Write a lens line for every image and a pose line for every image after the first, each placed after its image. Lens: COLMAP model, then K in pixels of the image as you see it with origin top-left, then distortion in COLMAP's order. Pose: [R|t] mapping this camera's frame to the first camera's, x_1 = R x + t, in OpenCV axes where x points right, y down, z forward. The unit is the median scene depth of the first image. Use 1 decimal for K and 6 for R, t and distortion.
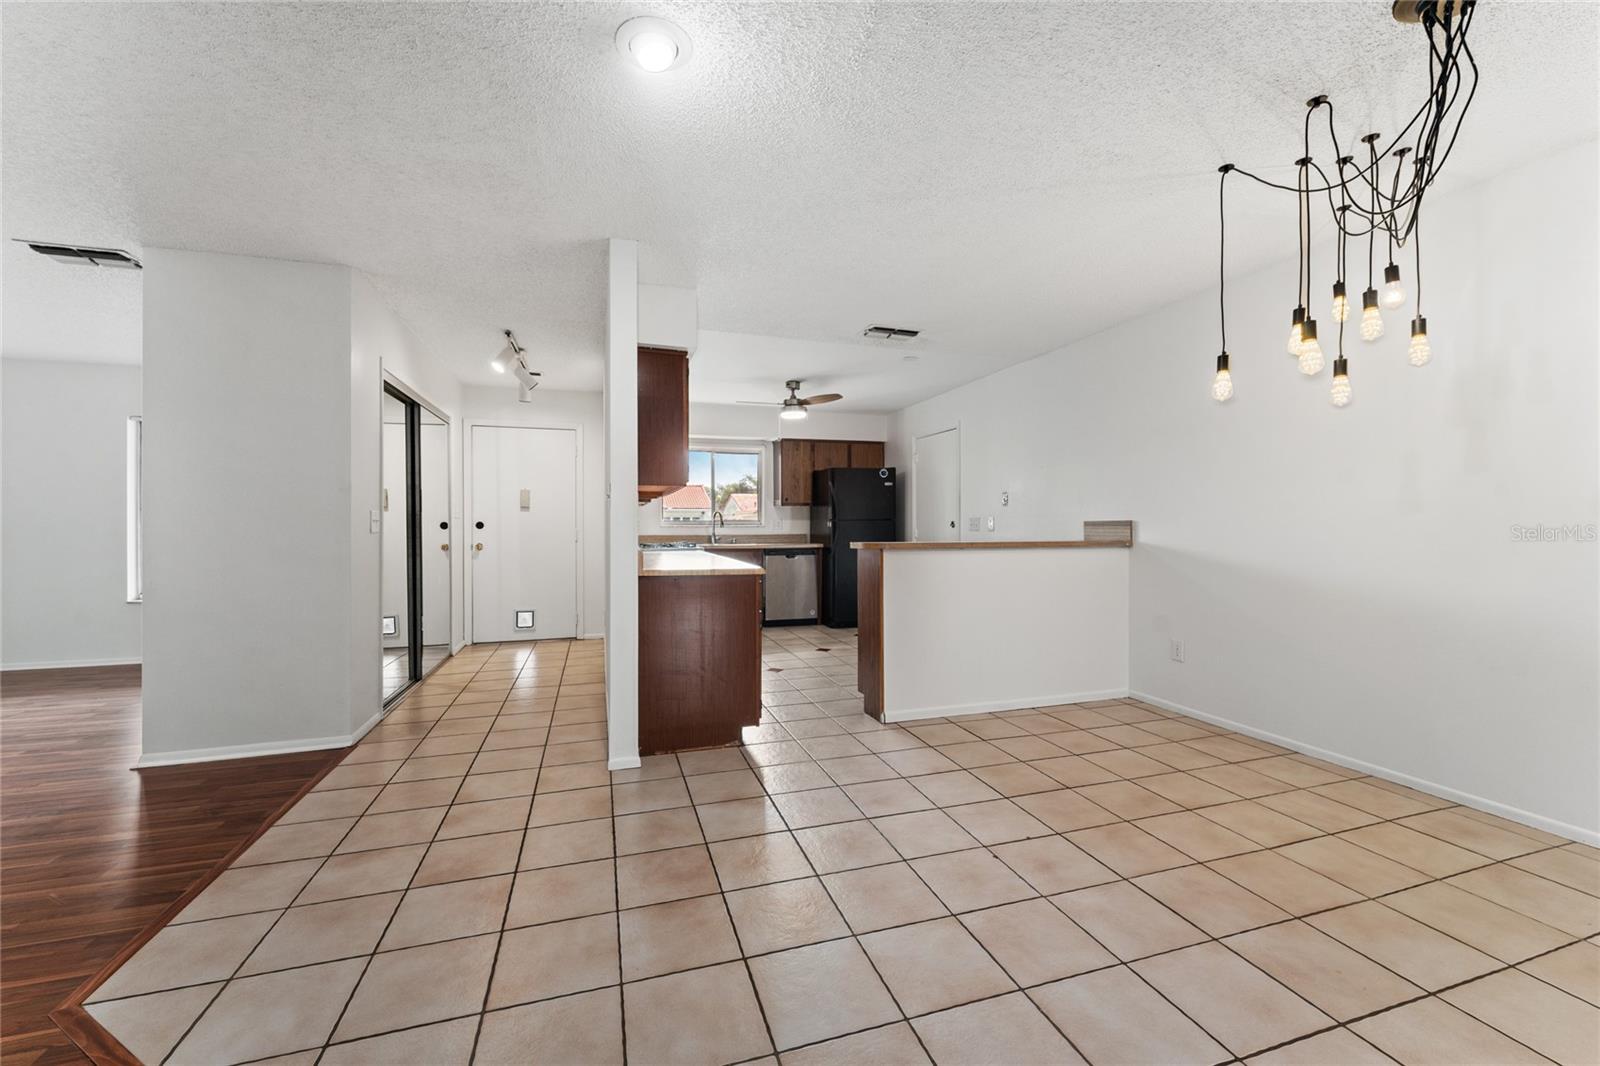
lens RADIAL K [[642.7, 0, 792.5], [0, 642.7, 532.0], [0, 0, 1]] dist [0.001965, -0.001206]
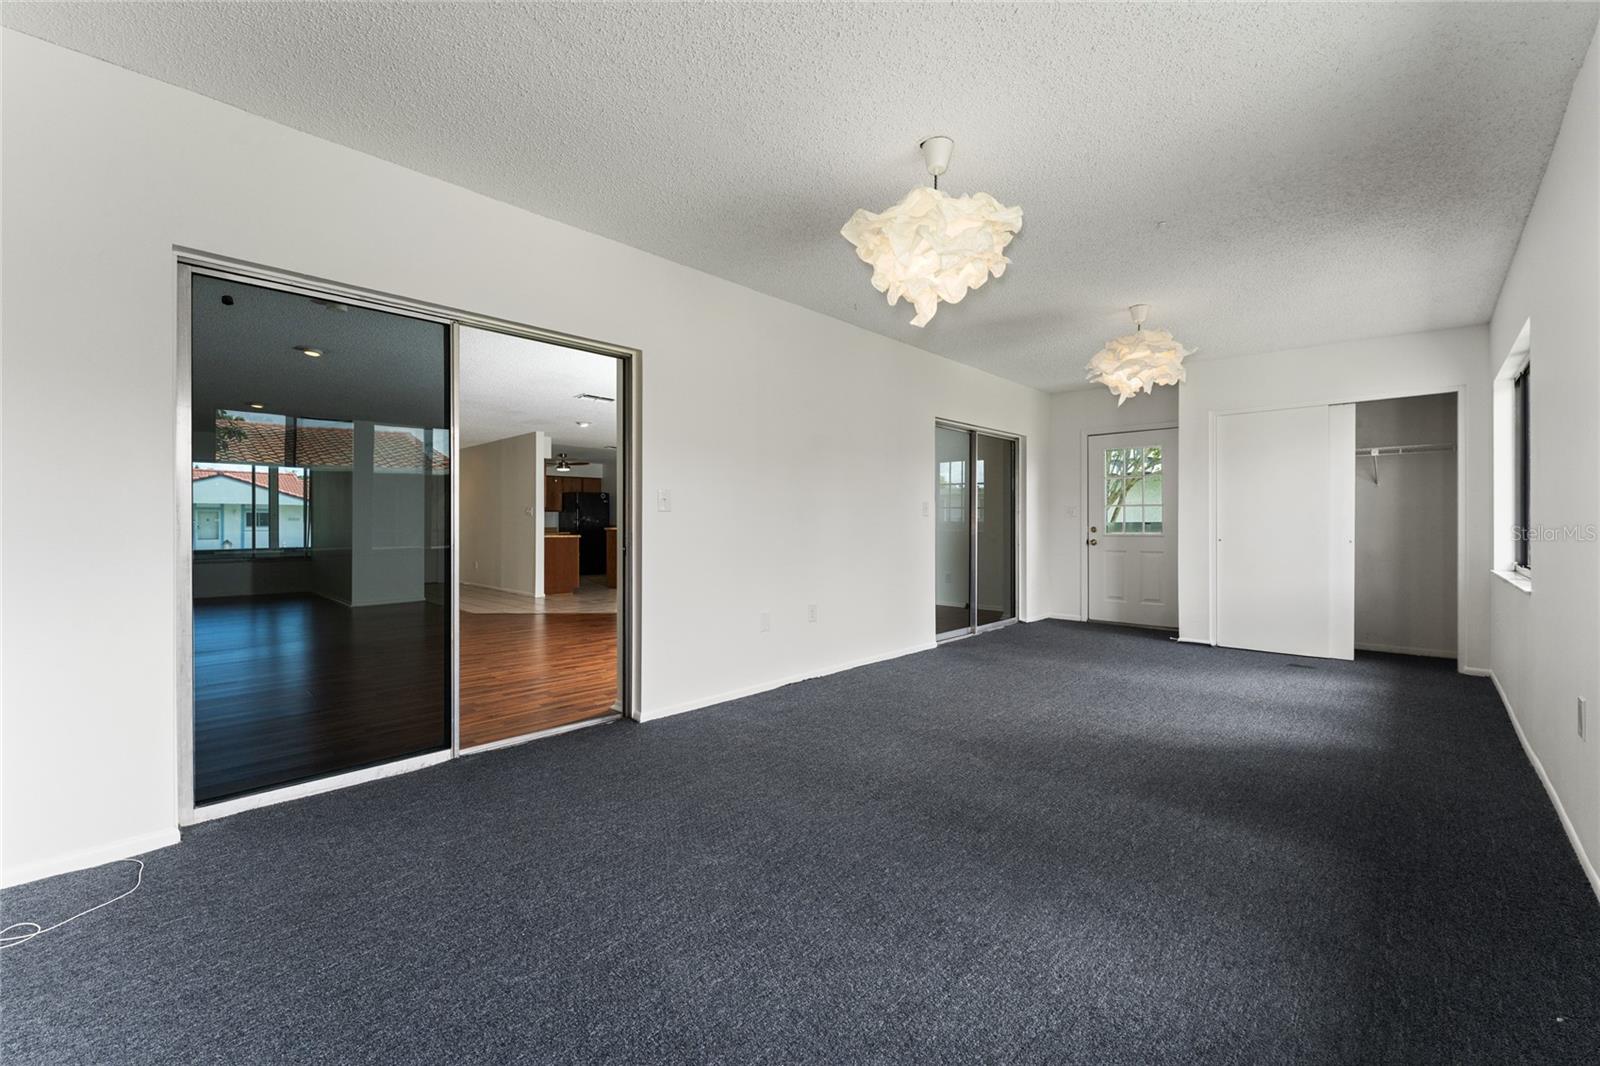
lens RADIAL K [[642.7, 0, 800.9], [0, 642.7, 529.0], [0, 0, 1]] dist [0.001965, -0.001206]
pose [[0.870181, -0.000736, 0.492731, -0.296341], [-0.001229, 0.999993, 0.003665, 0.004353], [-0.492730, -0.003795, 0.870174, -1.013862]]
